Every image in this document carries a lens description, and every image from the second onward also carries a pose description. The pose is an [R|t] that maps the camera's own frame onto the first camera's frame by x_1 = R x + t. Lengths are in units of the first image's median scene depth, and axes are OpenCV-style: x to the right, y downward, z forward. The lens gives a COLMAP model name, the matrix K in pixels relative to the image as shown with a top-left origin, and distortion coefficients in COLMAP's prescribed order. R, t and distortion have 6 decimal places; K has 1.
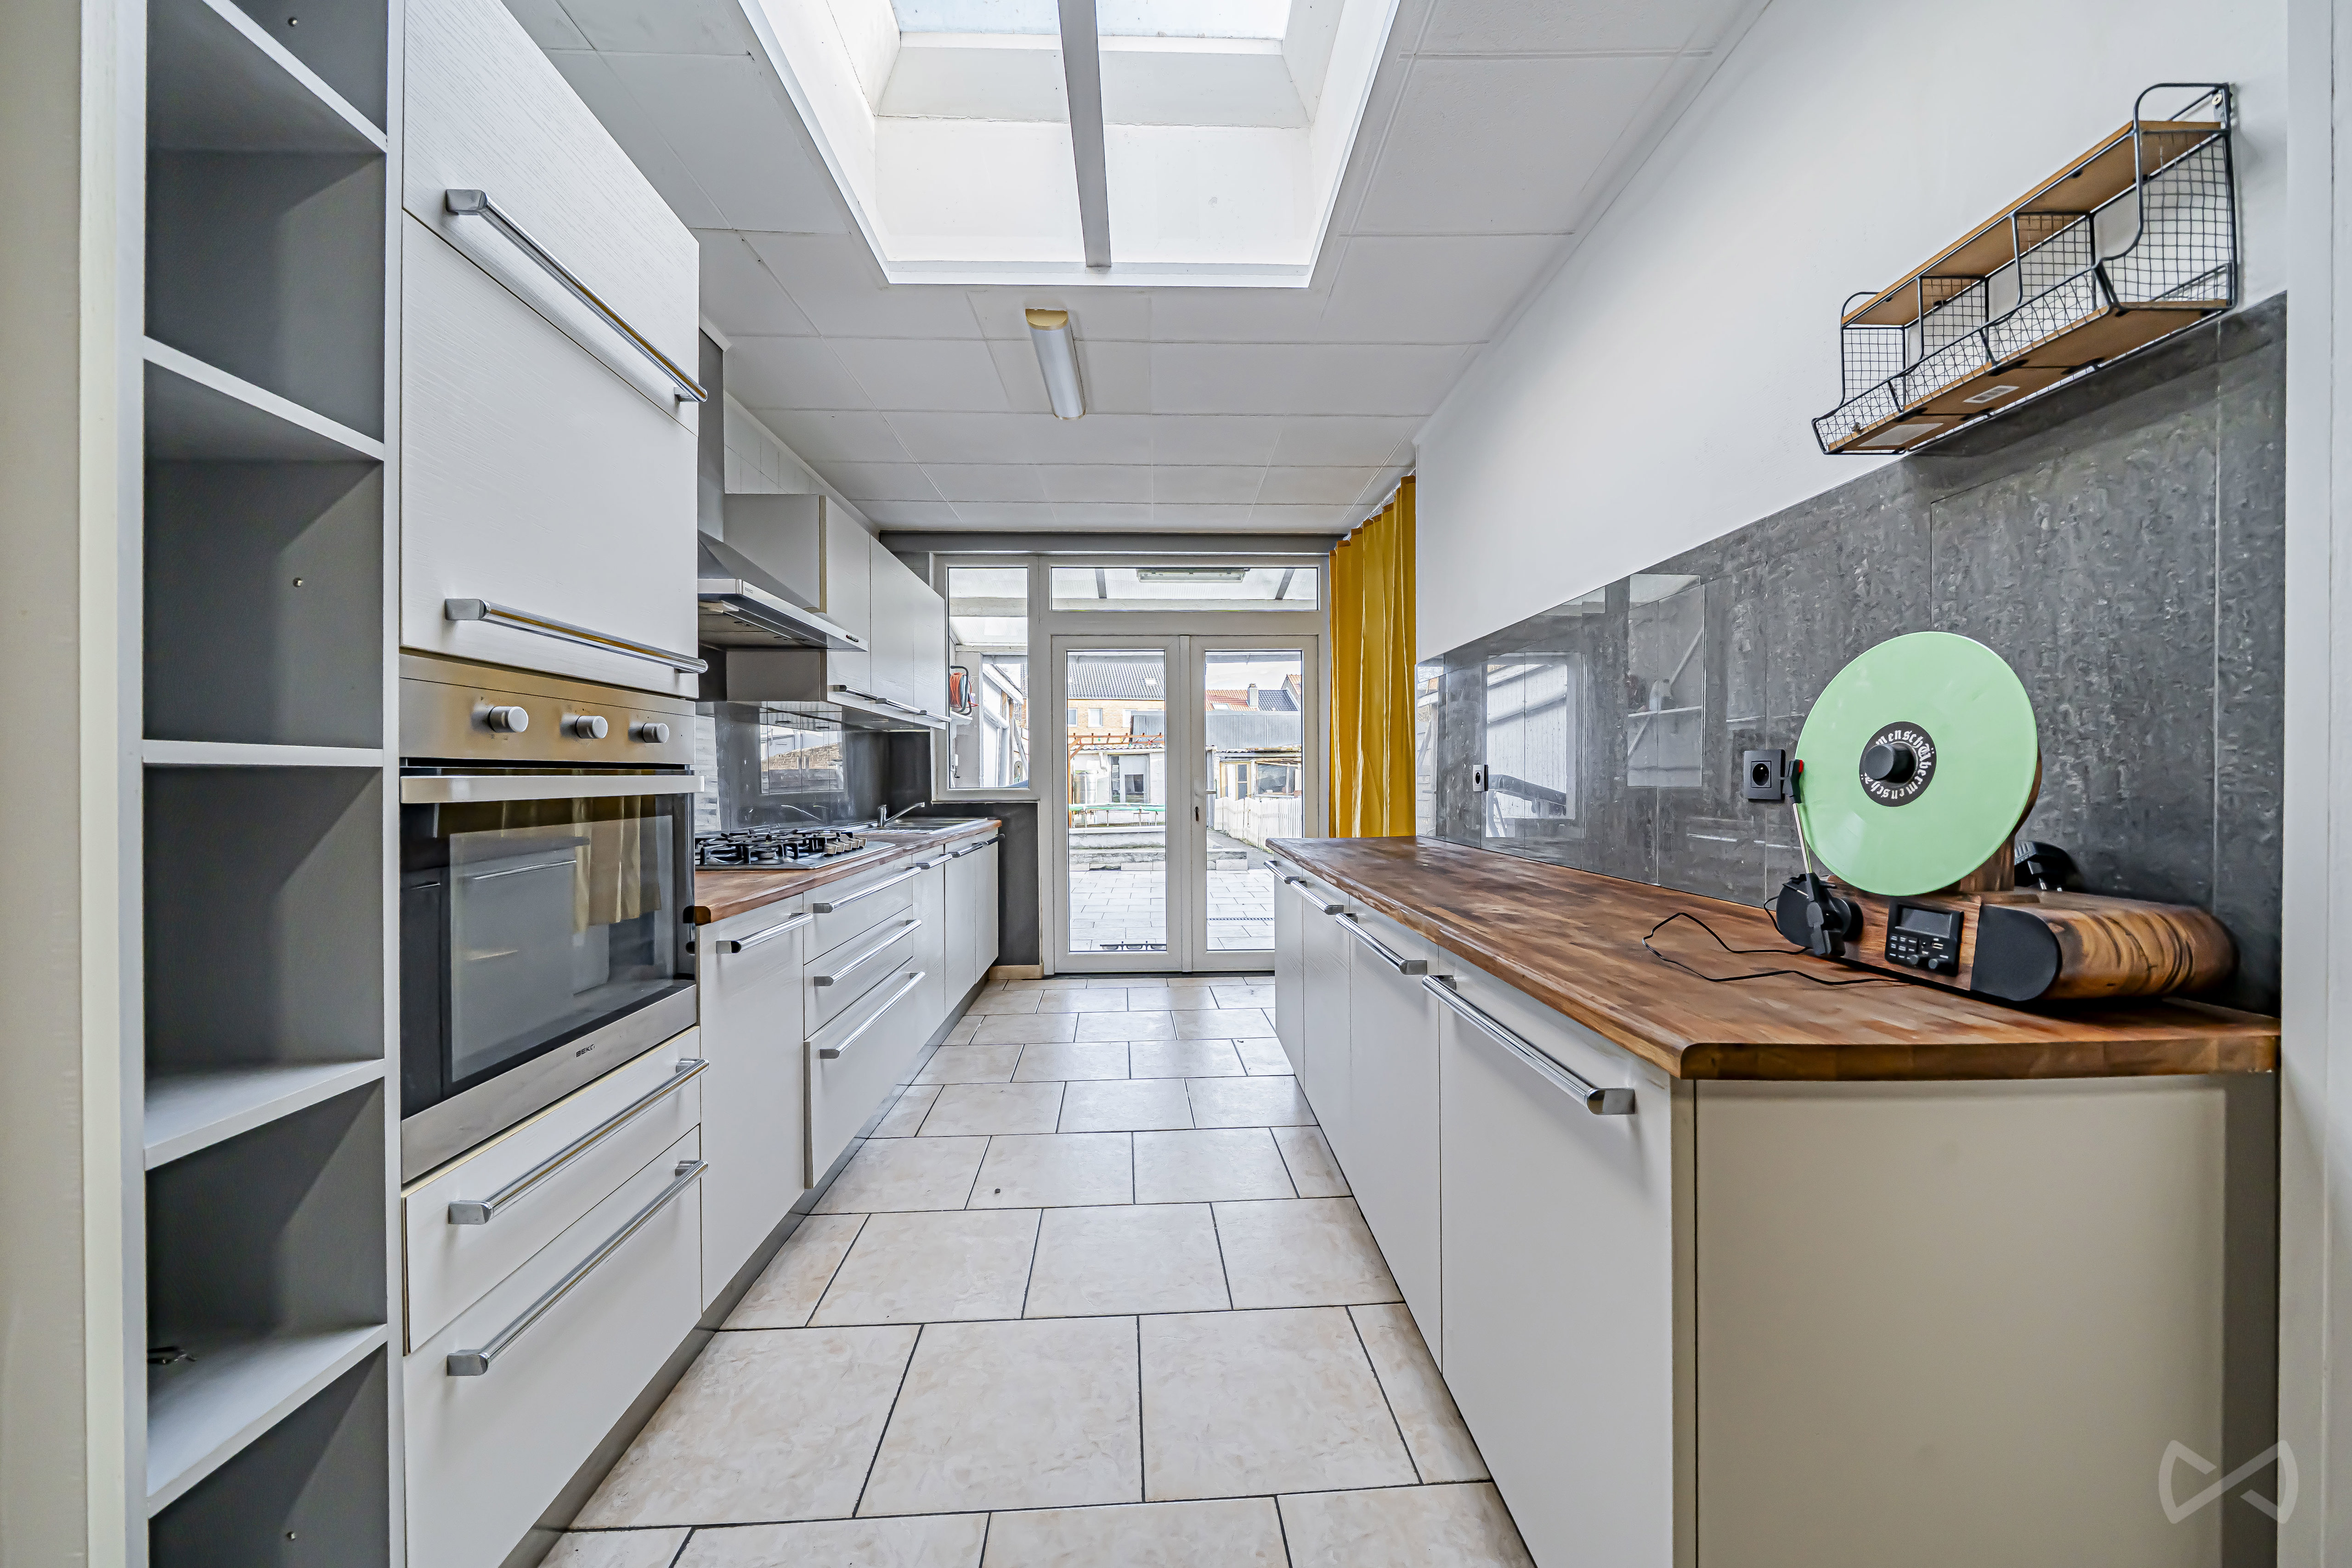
lens RADIAL K [[809.2, 0, 1167.5], [0, 809.2, 784.6], [0, 0, 1]] dist [0.000395, 0.000029]
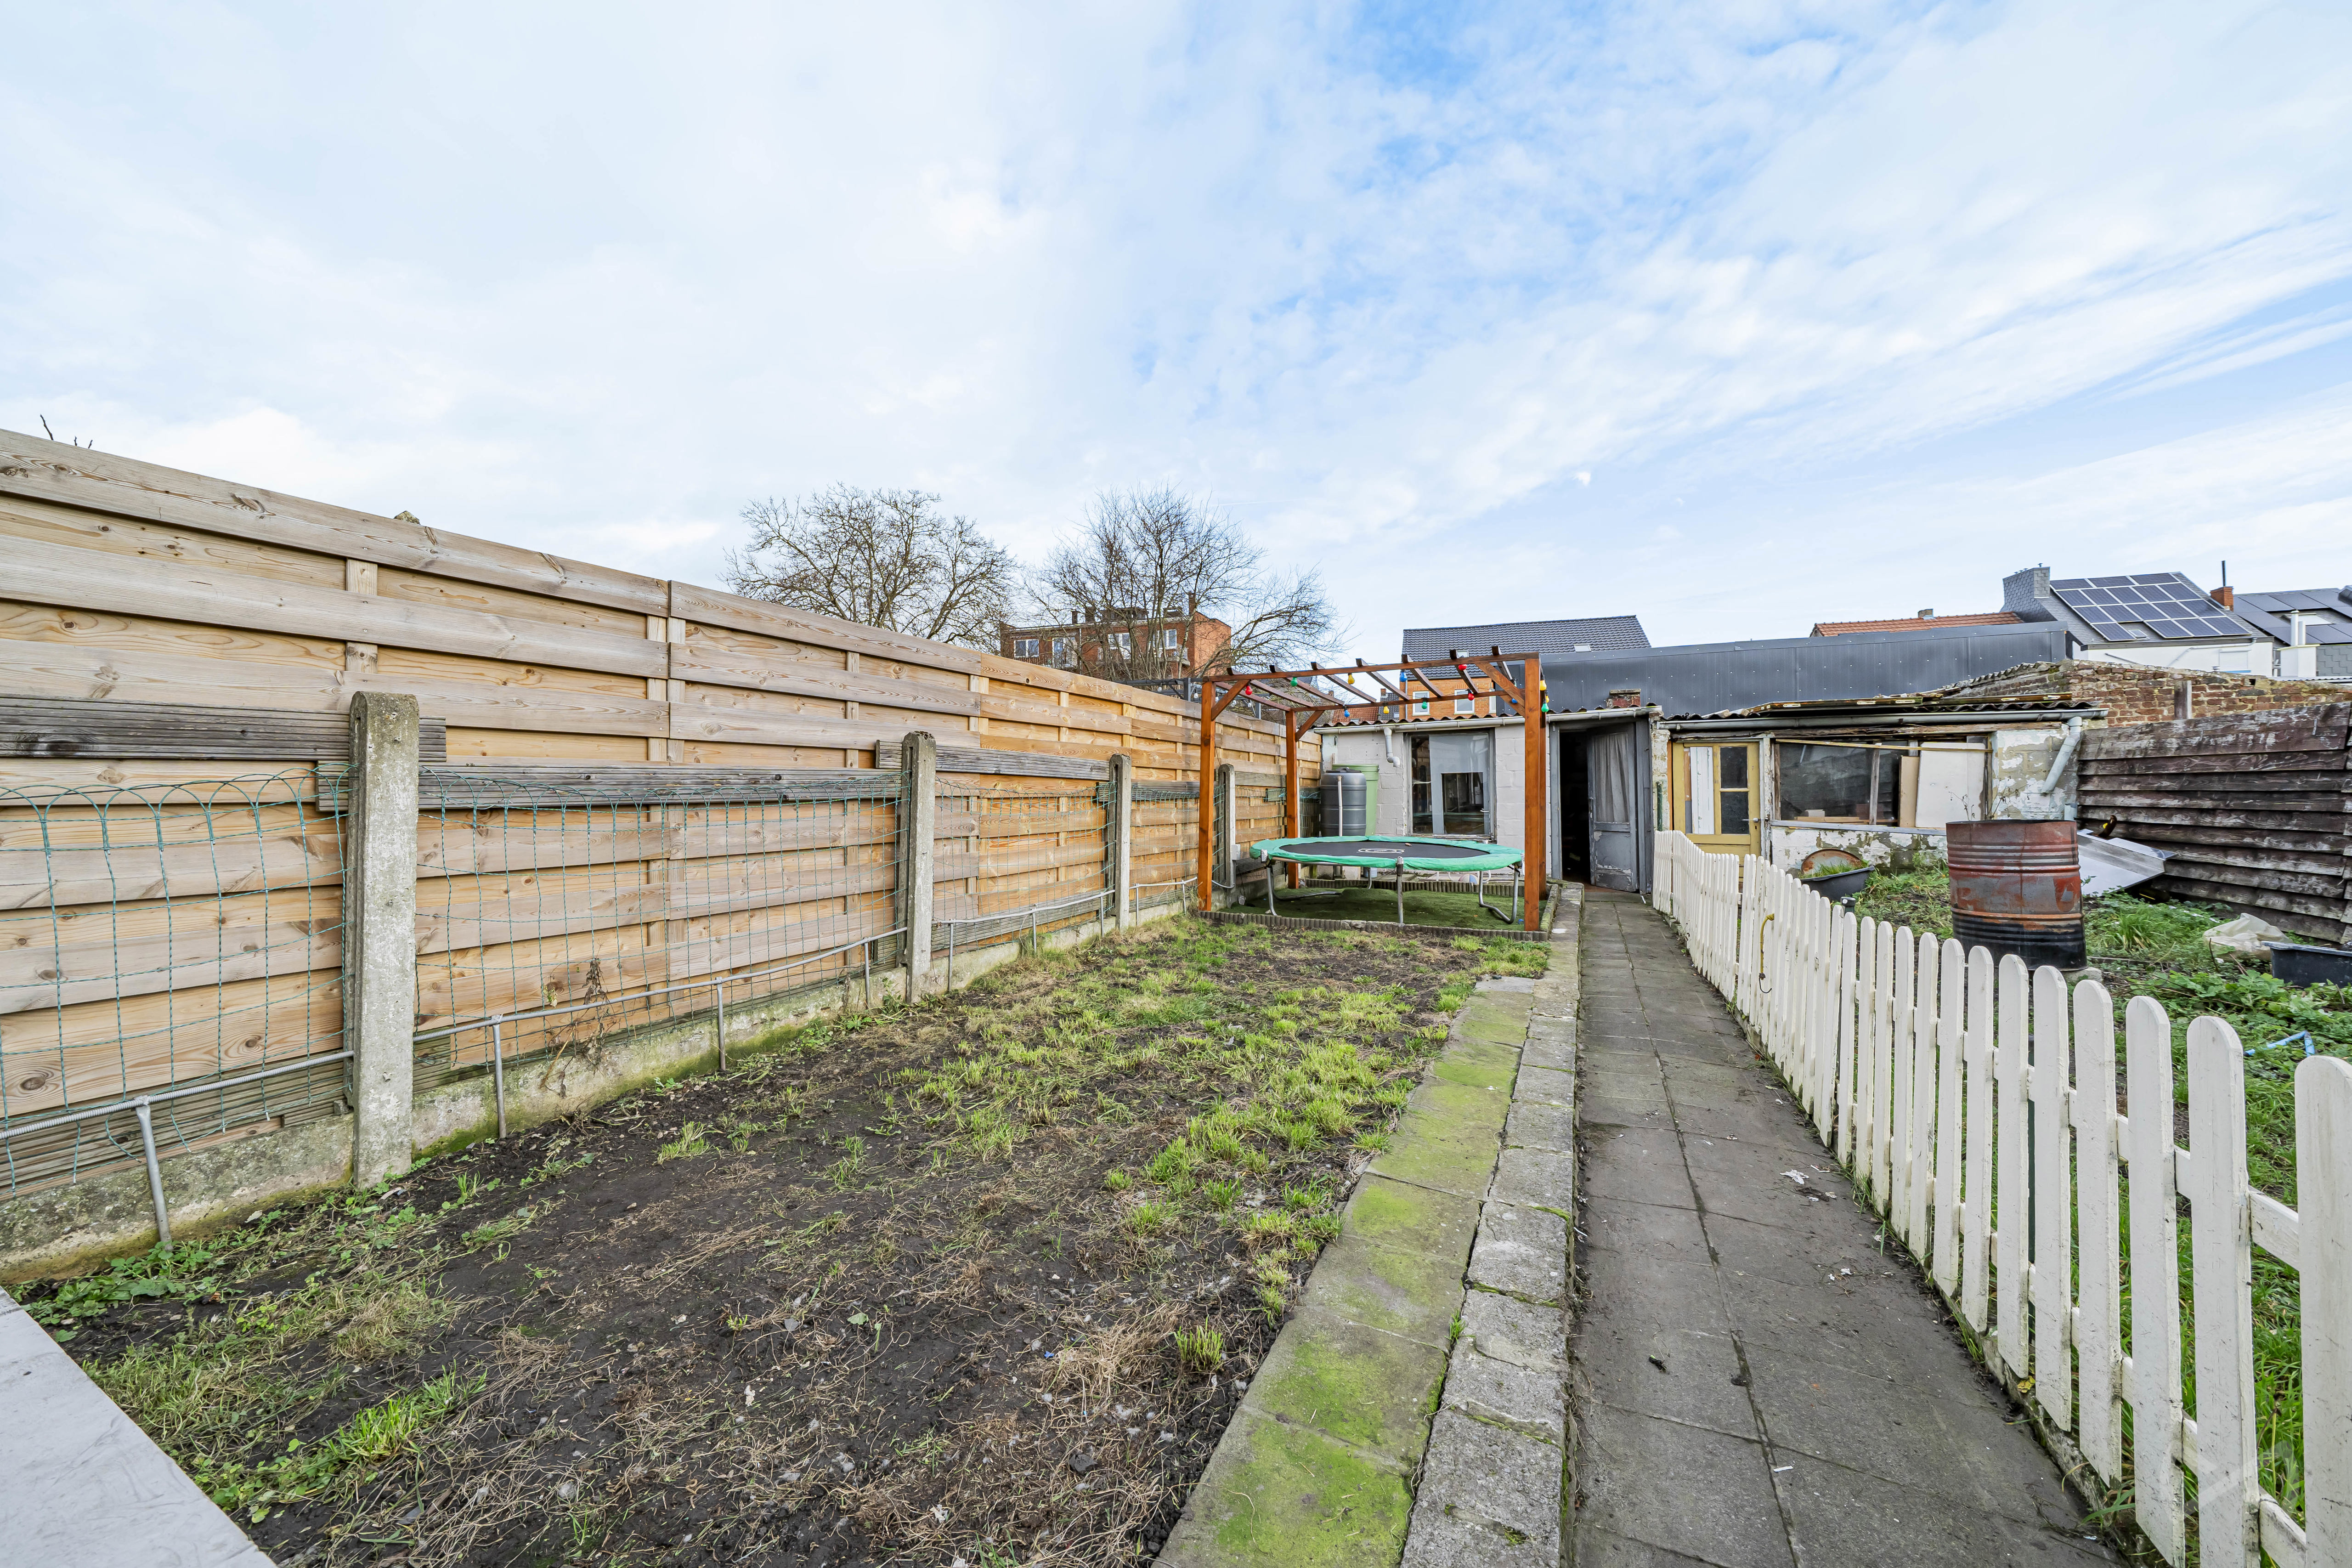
lens RADIAL K [[809.2, 0, 1177.8], [0, 809.2, 783.3], [0, 0, 1]] dist [0.000395, 0.000029]
pose [[0.880838, 0.001547, -0.473416, 0.038277], [-0.007352, 0.999919, -0.010412, -0.000104], [0.473362, 0.012652, 0.880777, 0.499959]]
